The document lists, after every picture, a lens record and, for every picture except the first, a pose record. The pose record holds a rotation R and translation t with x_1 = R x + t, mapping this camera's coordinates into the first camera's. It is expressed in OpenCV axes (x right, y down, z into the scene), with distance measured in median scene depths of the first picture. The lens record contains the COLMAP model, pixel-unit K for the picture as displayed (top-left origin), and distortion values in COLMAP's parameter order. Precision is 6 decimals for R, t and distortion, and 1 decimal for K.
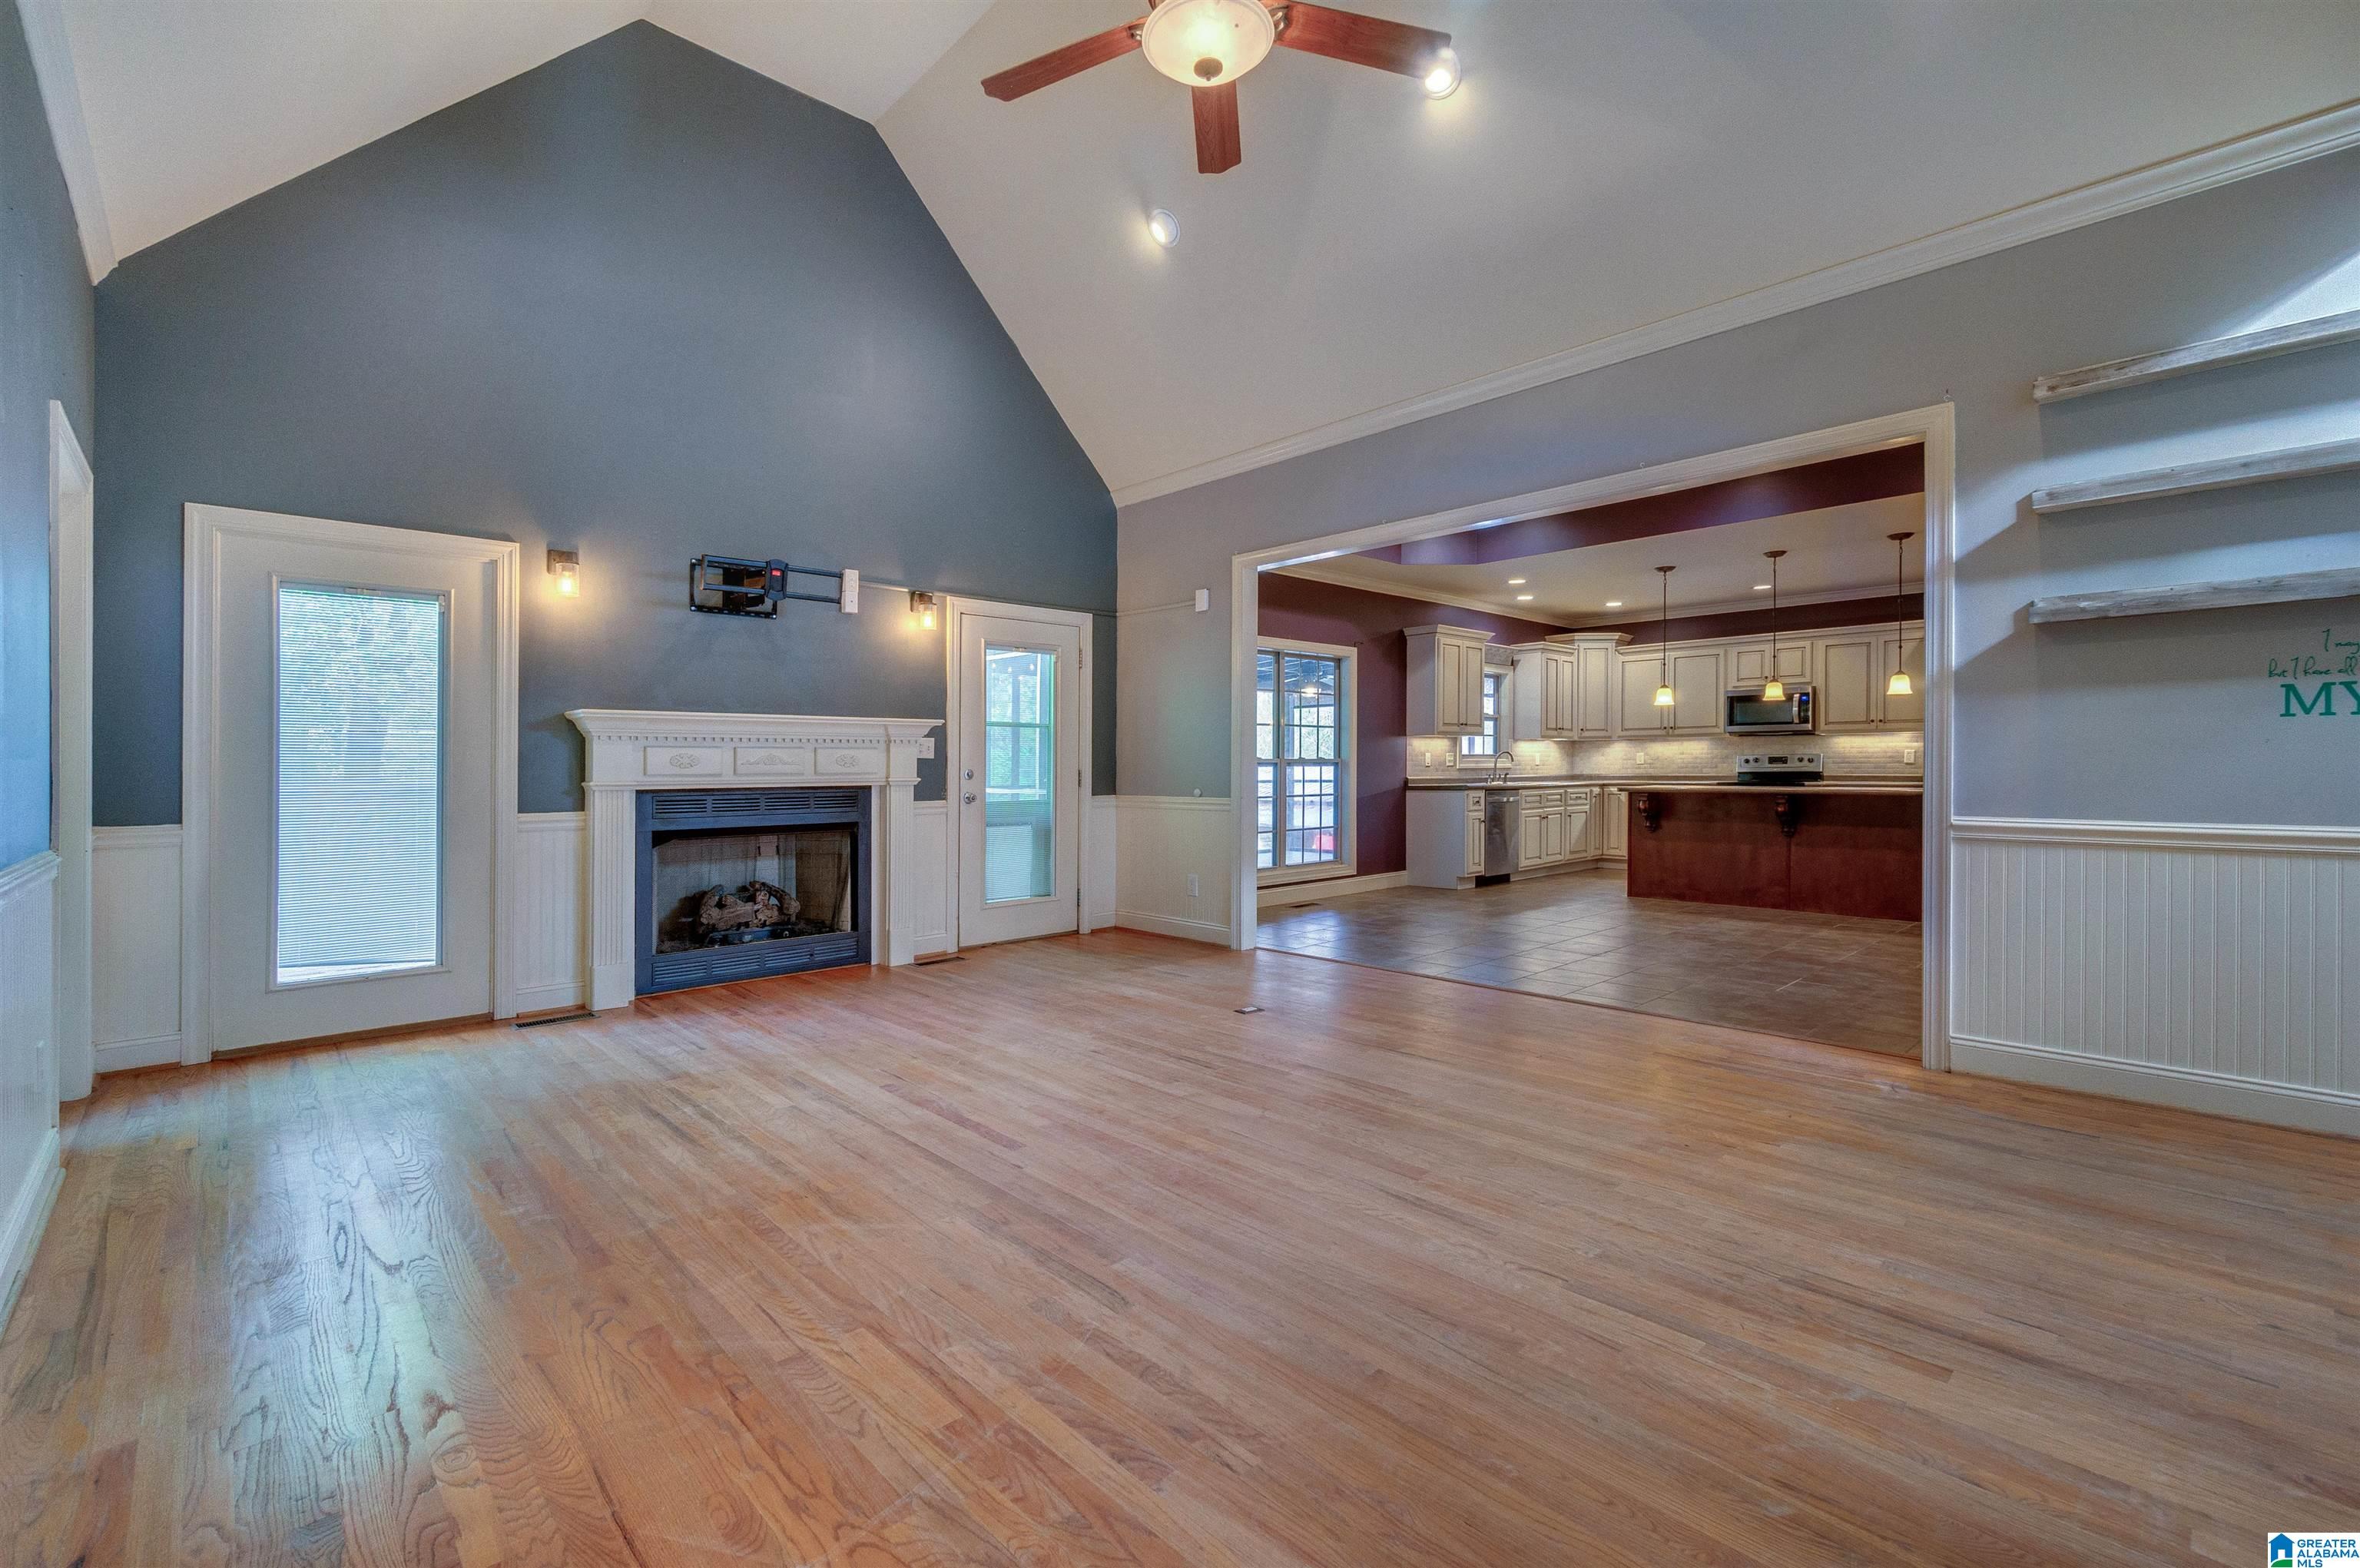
lens RADIAL K [[1024.6, 0, 1183.0], [0, 1024.6, 766.7], [0, 0, 1]] dist [-0.007397, 0.001911]
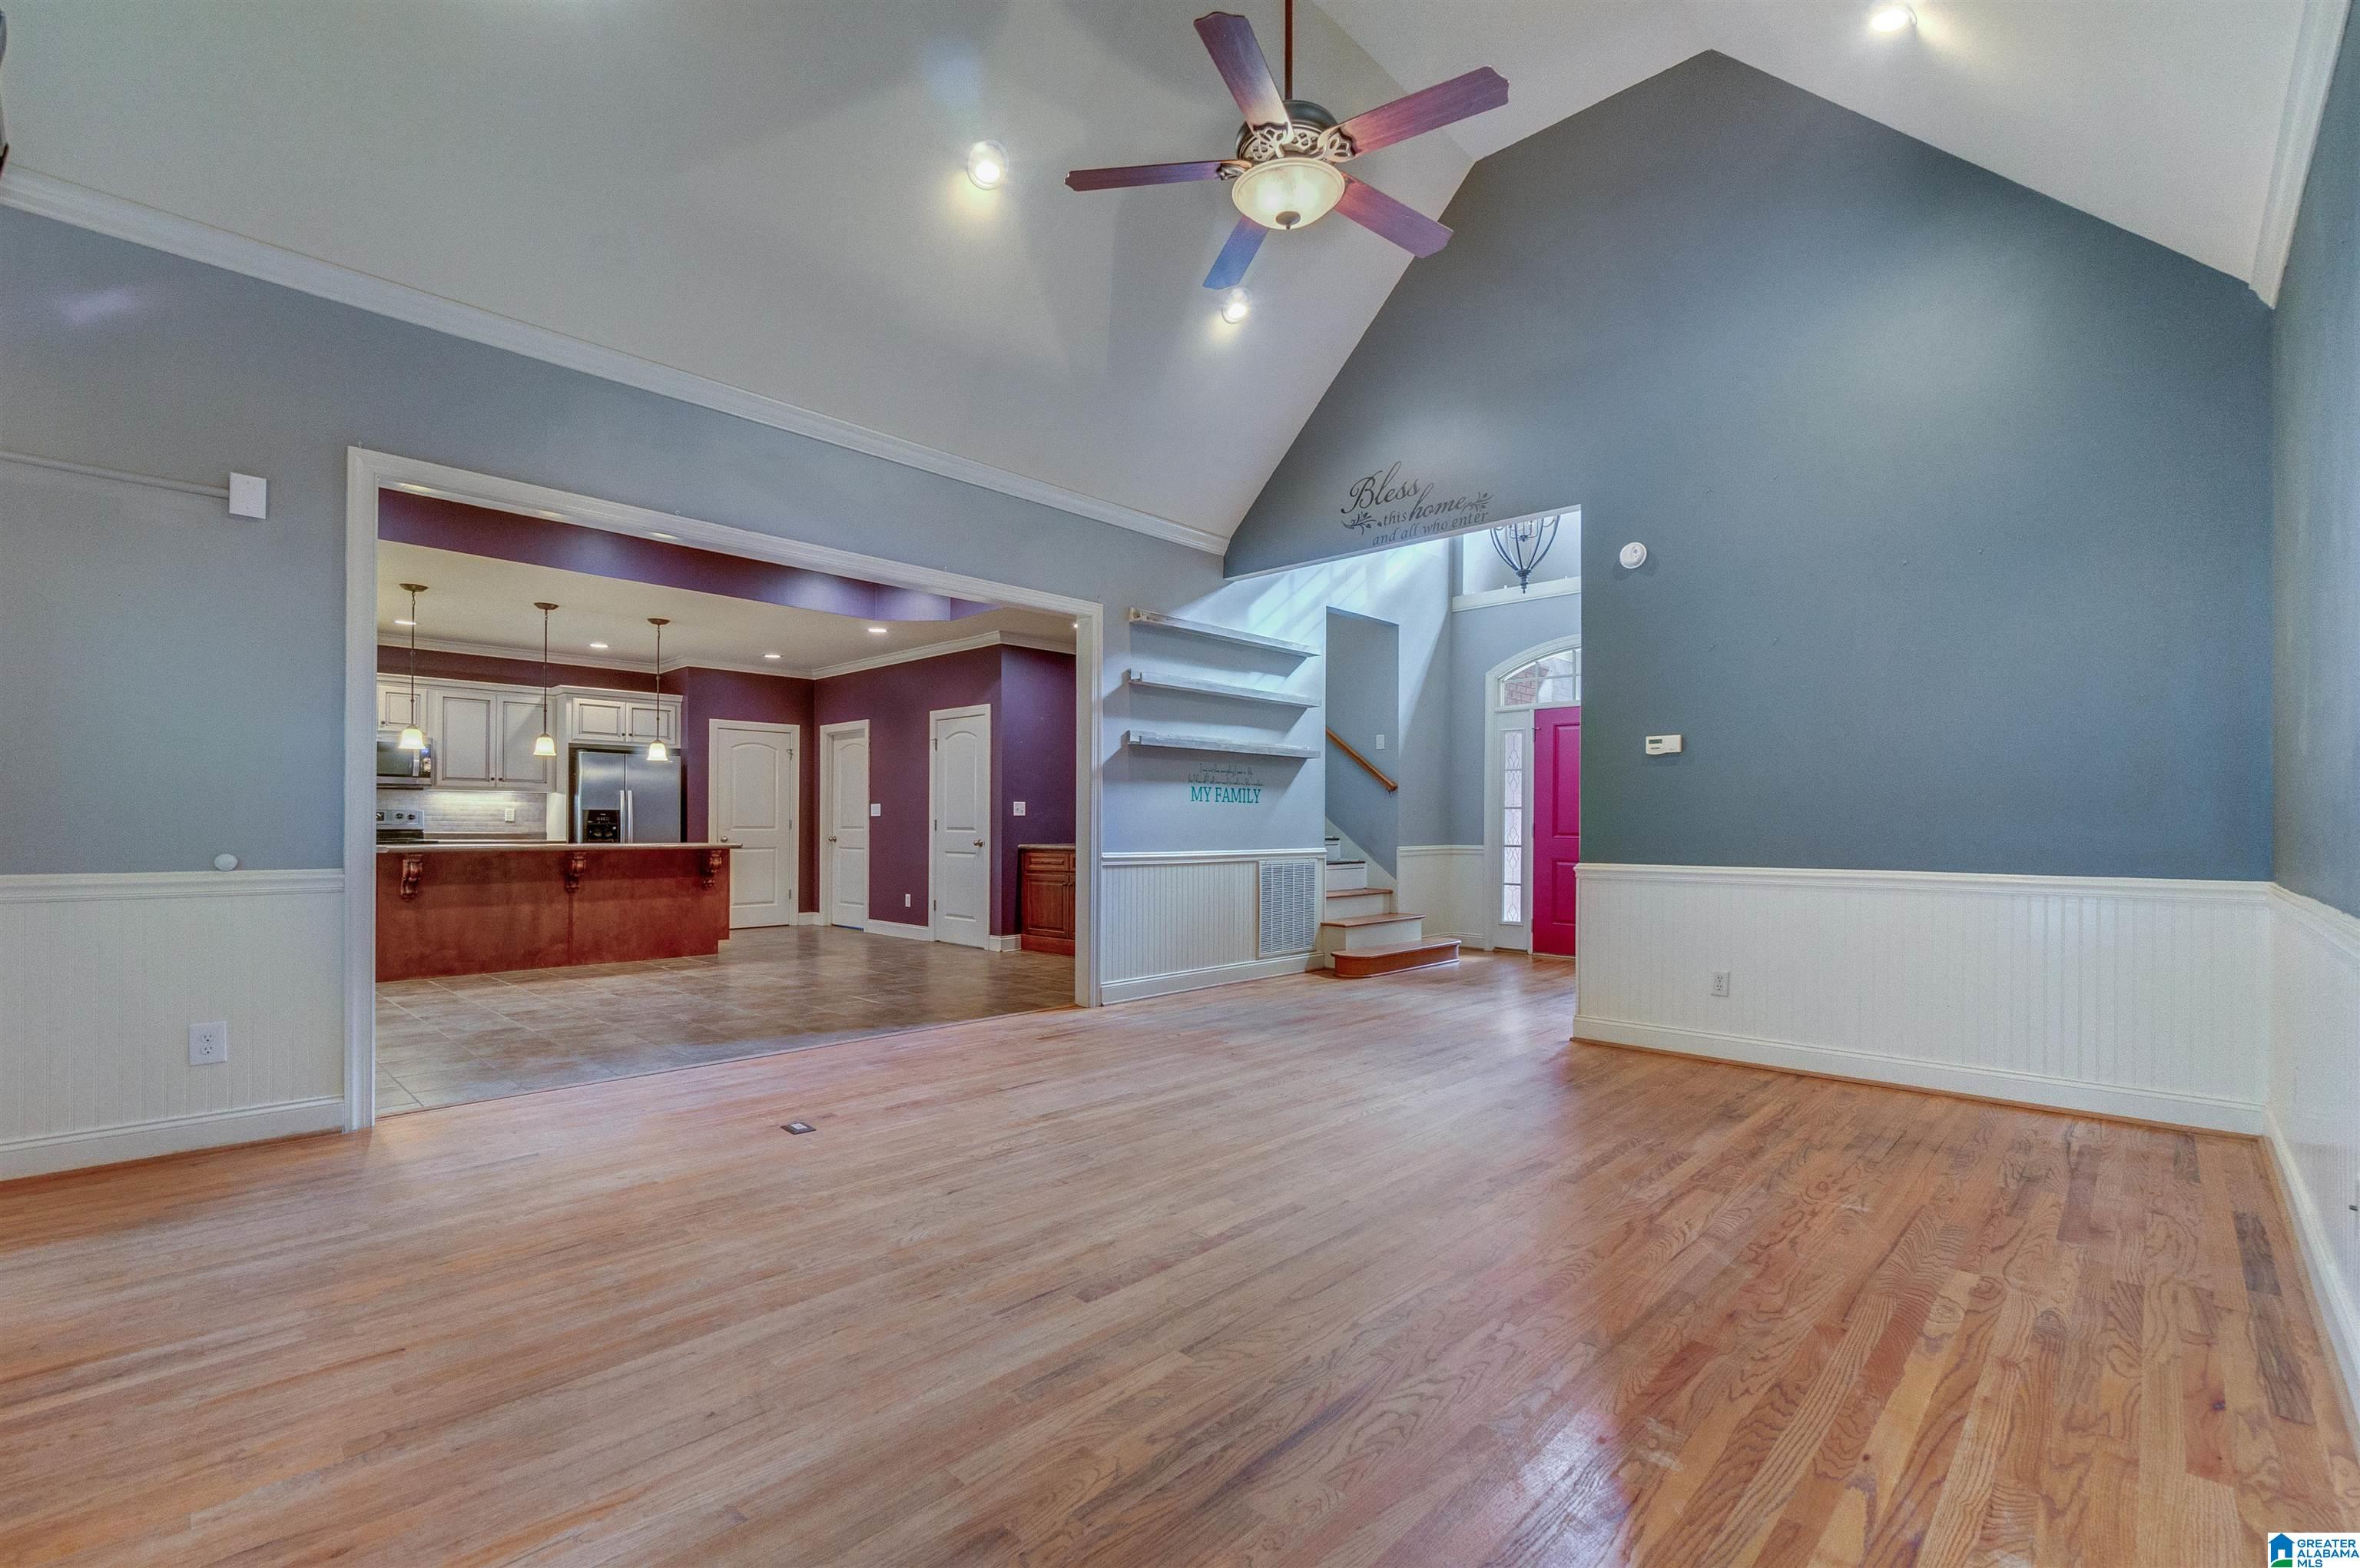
lens RADIAL K [[1024.6, 0, 1176.9], [0, 1024.6, 815.0], [0, 0, 1]] dist [-0.007397, 0.001911]
pose [[-0.046189, 0.017372, 0.998782, -0.687938], [-0.003568, 0.999840, -0.017556, 0.011402], [-0.998926, -0.004375, -0.046120, 0.705141]]
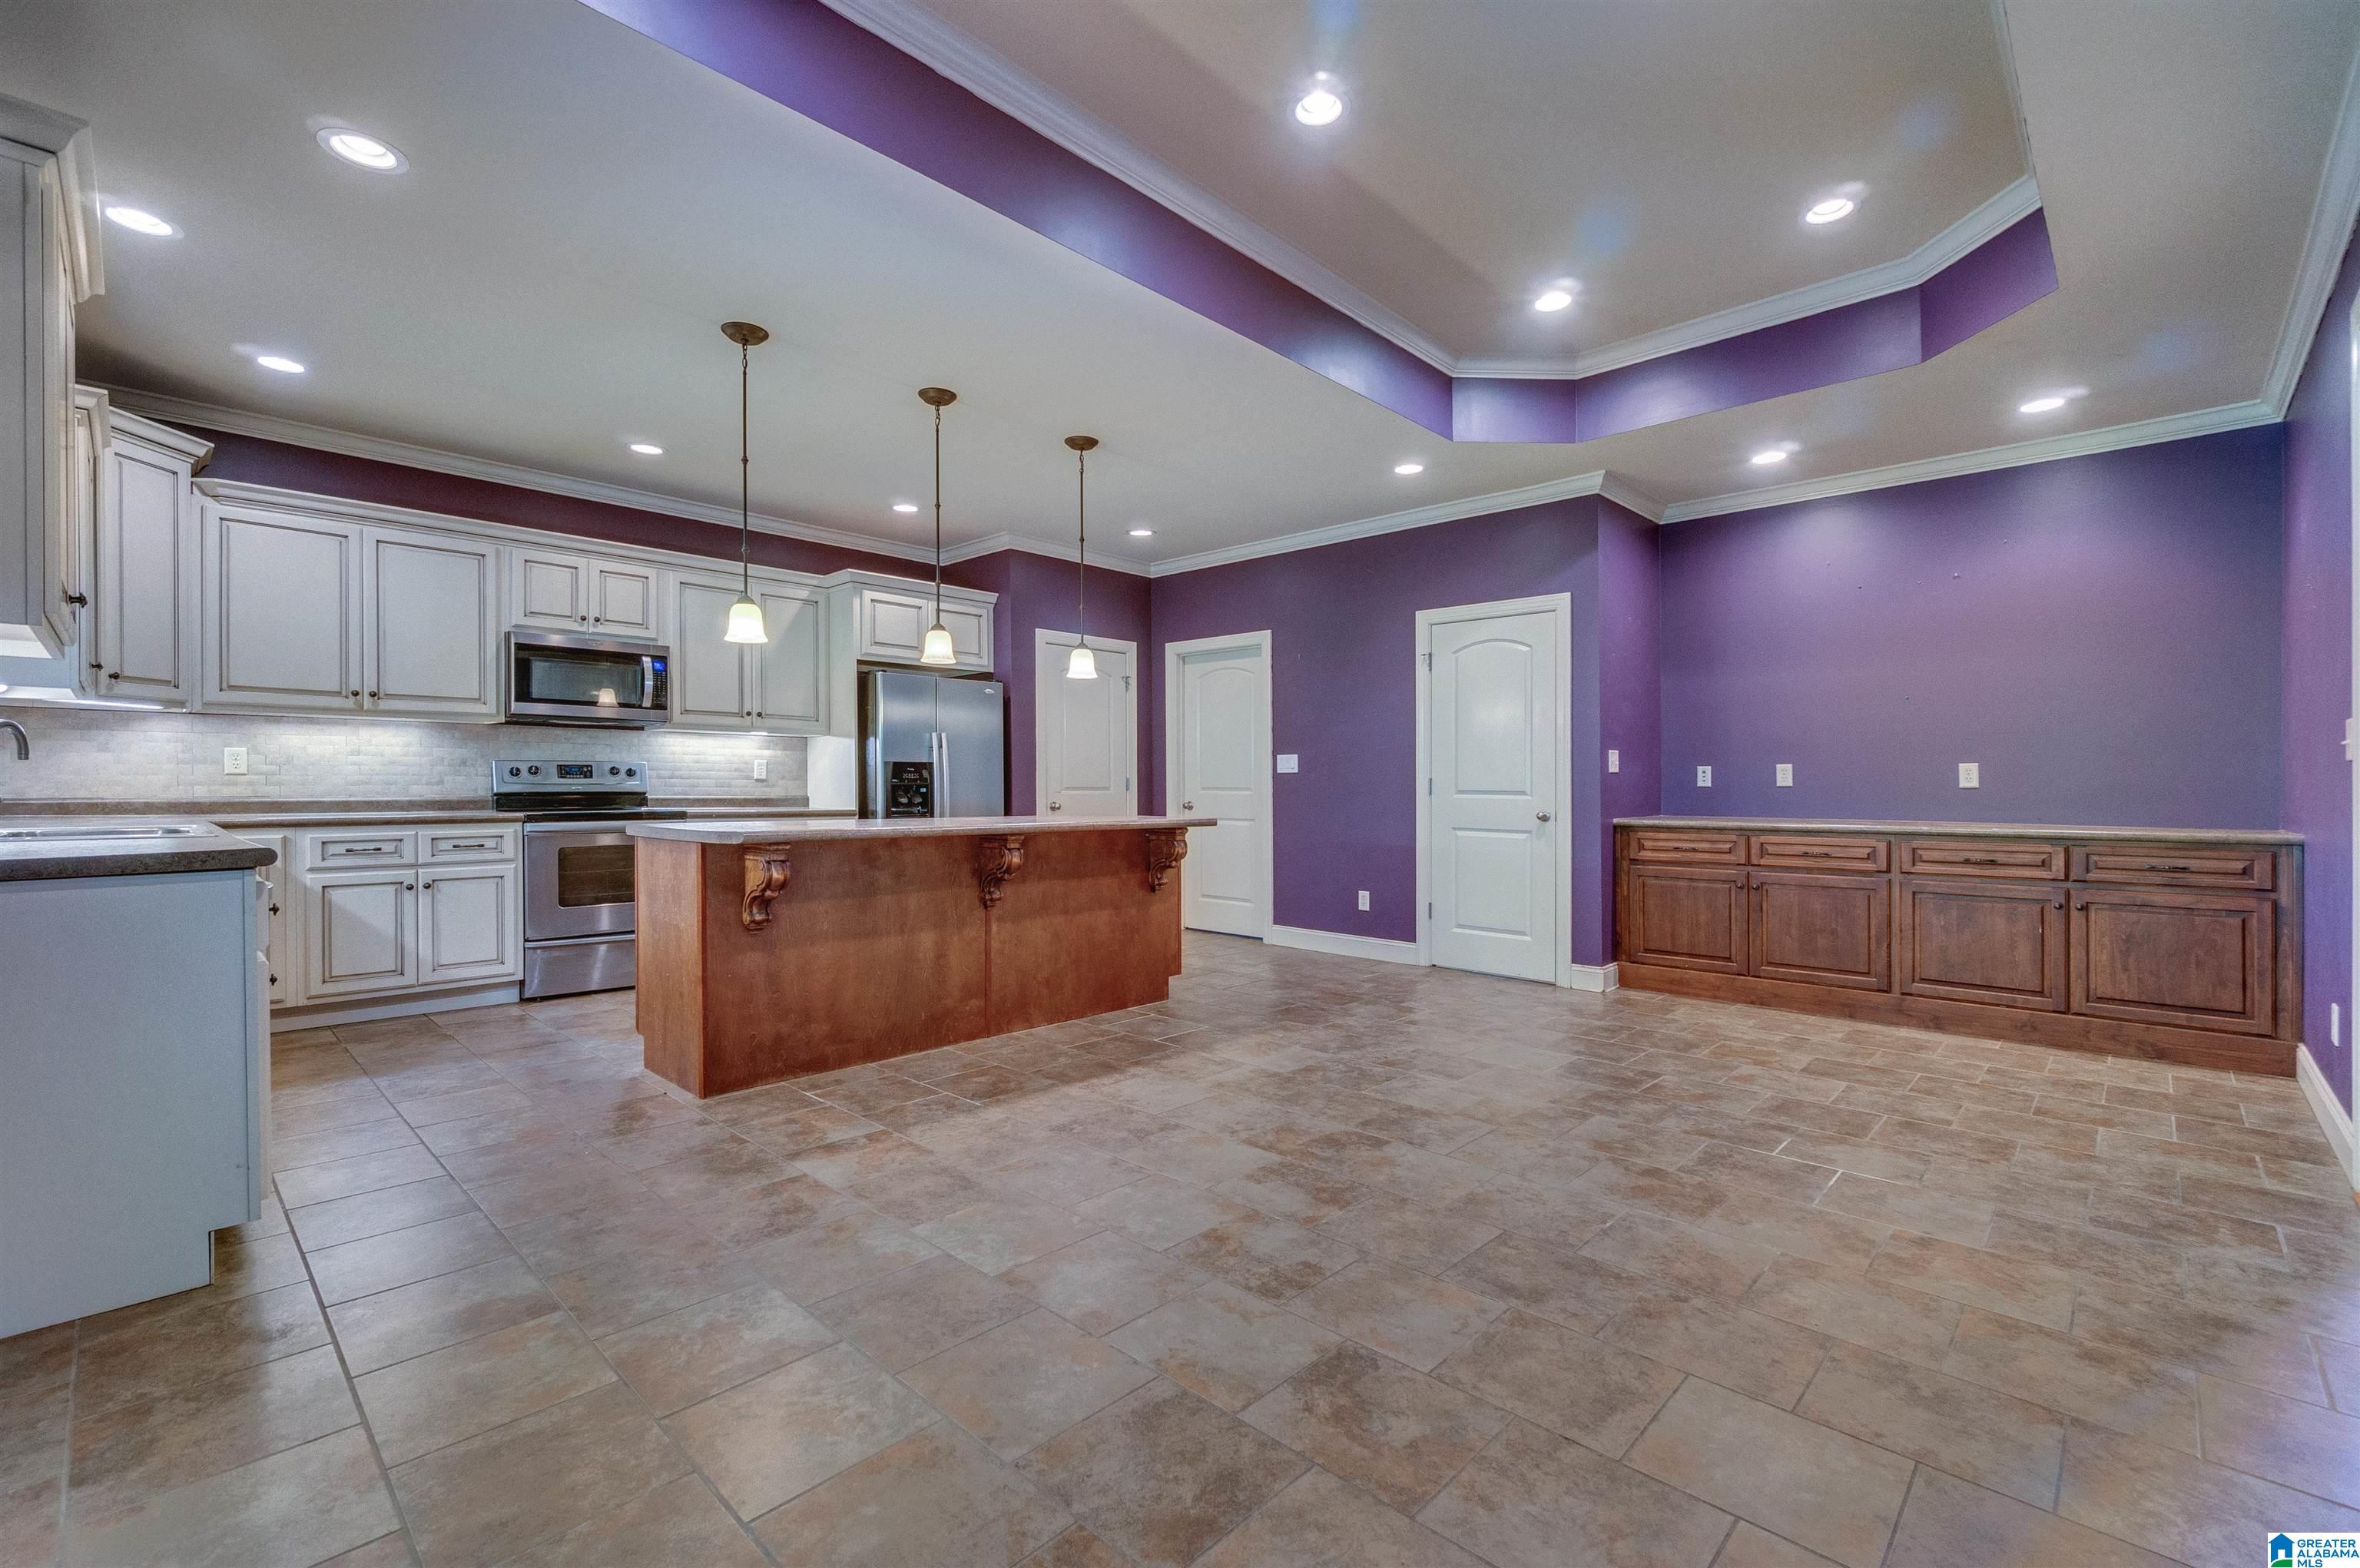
lens RADIAL K [[1024.6, 0, 1185.9], [0, 1024.6, 786.5], [0, 0, 1]] dist [-0.007397, 0.001911]
pose [[-0.048929, 0.005533, 0.998787, 0.031980], [-0.005407, 0.999969, -0.005804, 0.006604], [-0.998788, -0.005684, -0.048897, 1.434506]]
